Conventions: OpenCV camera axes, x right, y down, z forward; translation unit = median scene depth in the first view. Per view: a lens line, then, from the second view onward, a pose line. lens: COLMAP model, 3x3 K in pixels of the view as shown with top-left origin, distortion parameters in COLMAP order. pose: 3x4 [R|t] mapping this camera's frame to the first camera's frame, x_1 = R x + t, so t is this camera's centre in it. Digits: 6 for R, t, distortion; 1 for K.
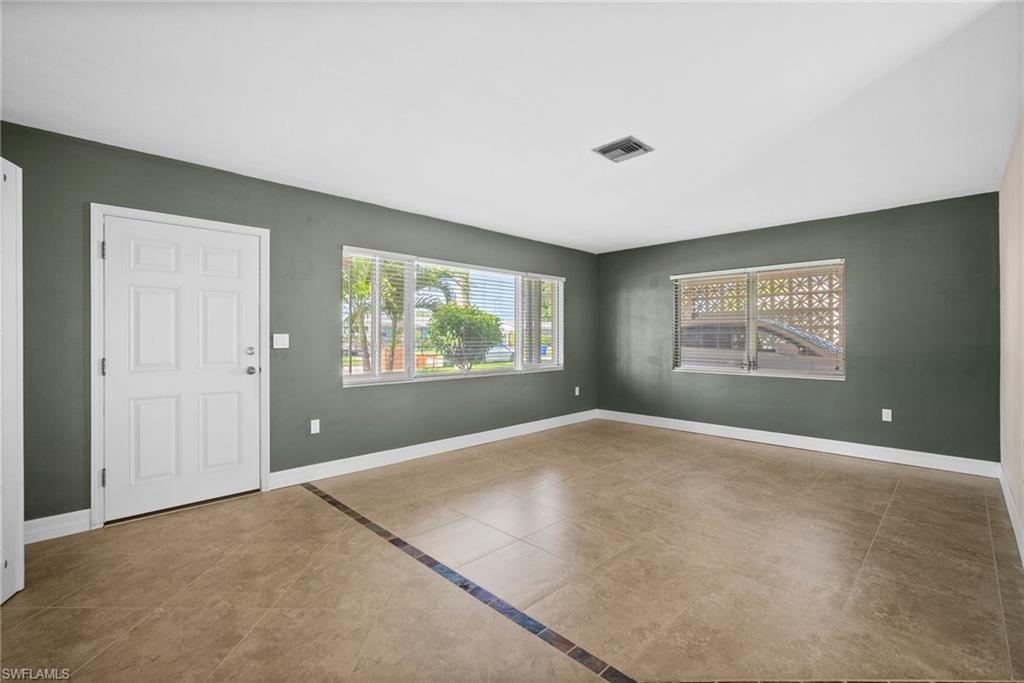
lens RADIAL K [[447.8, 0, 514.2], [0, 447.8, 338.2], [0, 0, 1]] dist [-0.014376, 0.005524]
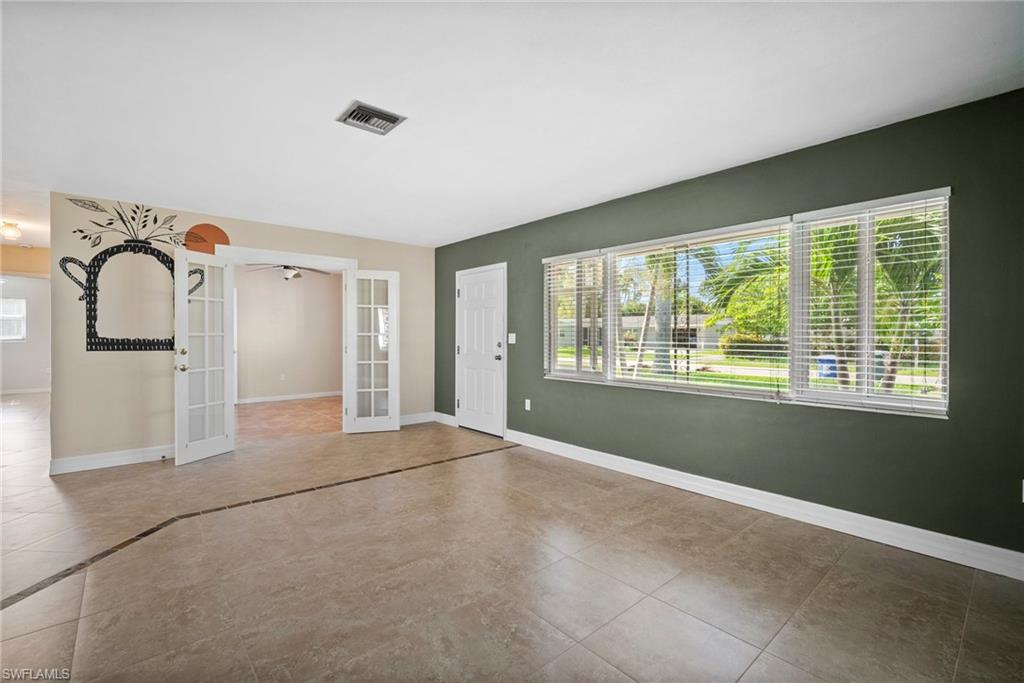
lens RADIAL K [[447.8, 0, 514.2], [0, 447.8, 338.2], [0, 0, 1]] dist [-0.014376, 0.005524]
pose [[-0.062146, 0.005885, -0.998050, 0.928942], [-0.003895, 0.999974, 0.006139, -0.003266], [0.998059, 0.004269, -0.062121, 1.135704]]
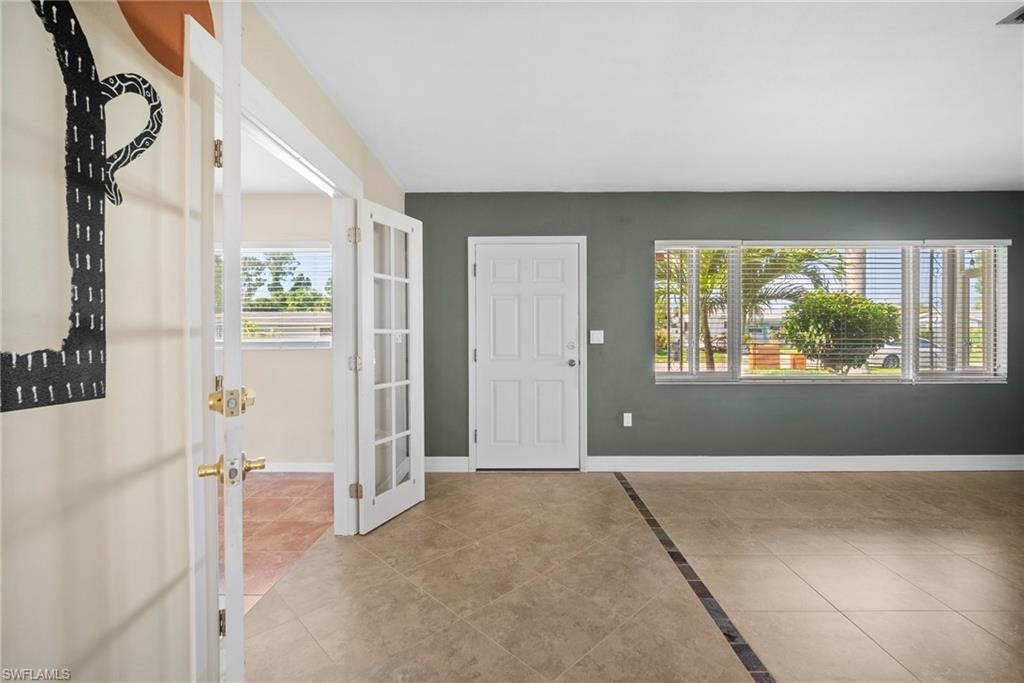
lens RADIAL K [[450.8, 0, 514.7], [0, 450.8, 336.5], [0, 0, 1]] dist [-0.008409, 0.000594]
pose [[0.704705, 0.002694, -0.709495, 0.120474], [0.000593, 0.999990, 0.004387, 0.000191], [0.709500, -0.003512, 0.704697, 0.086332]]
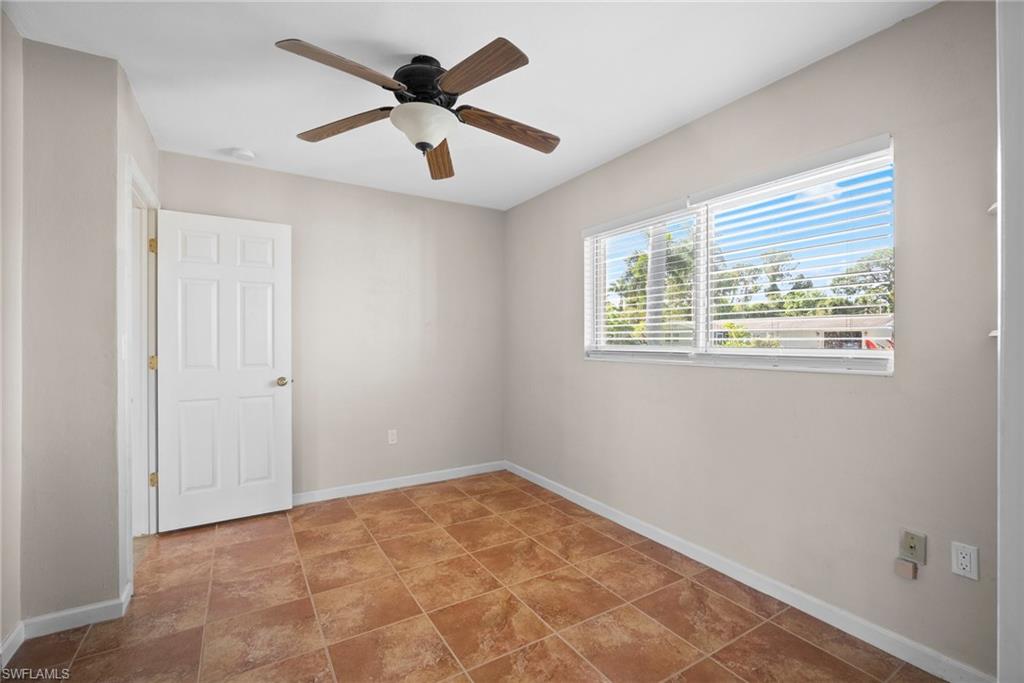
lens RADIAL K [[447.8, 0, 514.2], [0, 447.8, 338.2], [0, 0, 1]] dist [-0.014376, 0.005524]
pose [[-0.229434, -0.003195, -0.973319, -0.435334], [-0.001781, 0.999994, -0.002863, -0.002801], [0.973323, 0.001076, -0.229438, 0.262760]]
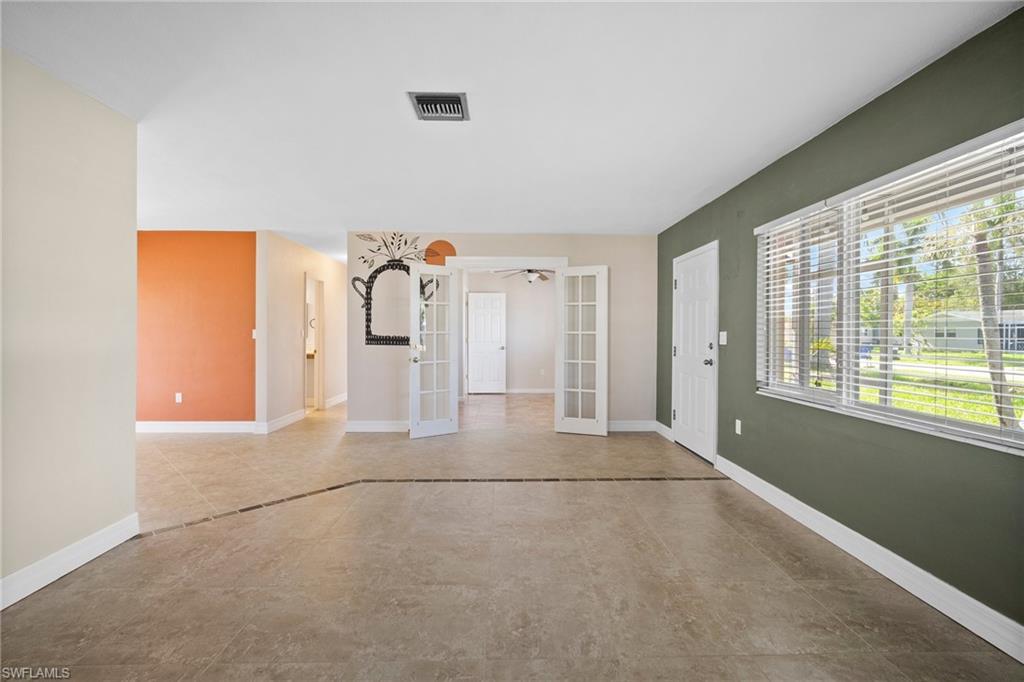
lens RADIAL K [[447.8, 0, 514.2], [0, 447.8, 337.7], [0, 0, 1]] dist [-0.014376, 0.005524]
pose [[-0.683730, 0.004542, -0.729721, 0.643651], [-0.005057, 0.999927, 0.010962, -0.003734], [0.729717, 0.011186, -0.683658, 1.422678]]
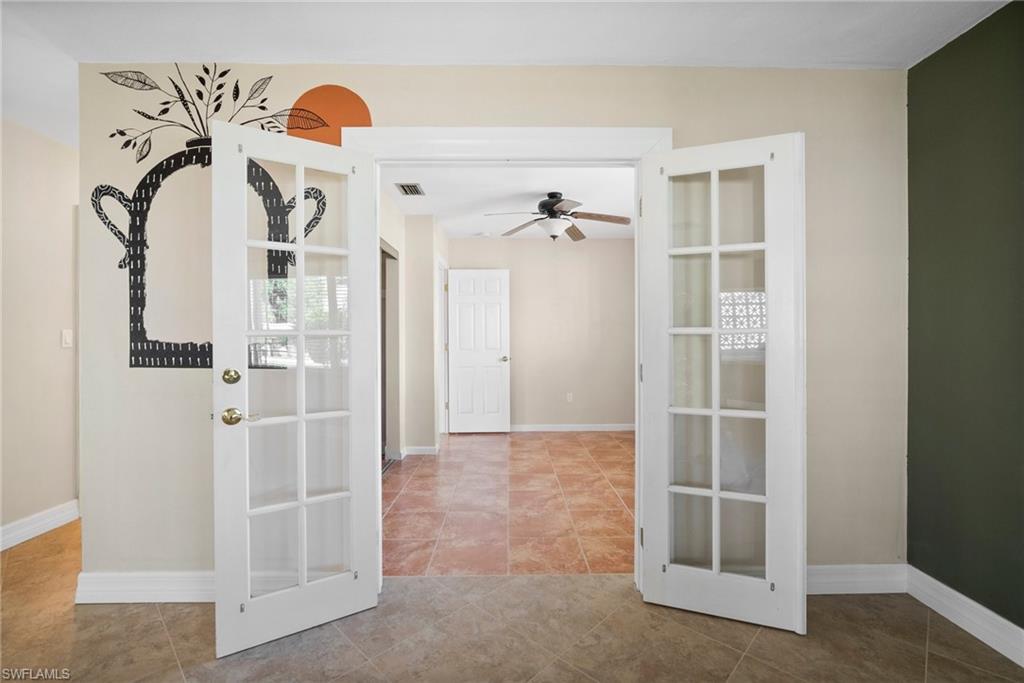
lens RADIAL K [[447.8, 0, 514.2], [0, 447.8, 338.2], [0, 0, 1]] dist [-0.014376, 0.005524]
pose [[-0.693668, 0.005554, -0.720273, -0.081584], [0.001238, 0.999978, 0.006518, -0.000320], [0.720294, 0.003629, -0.693660, 0.728060]]
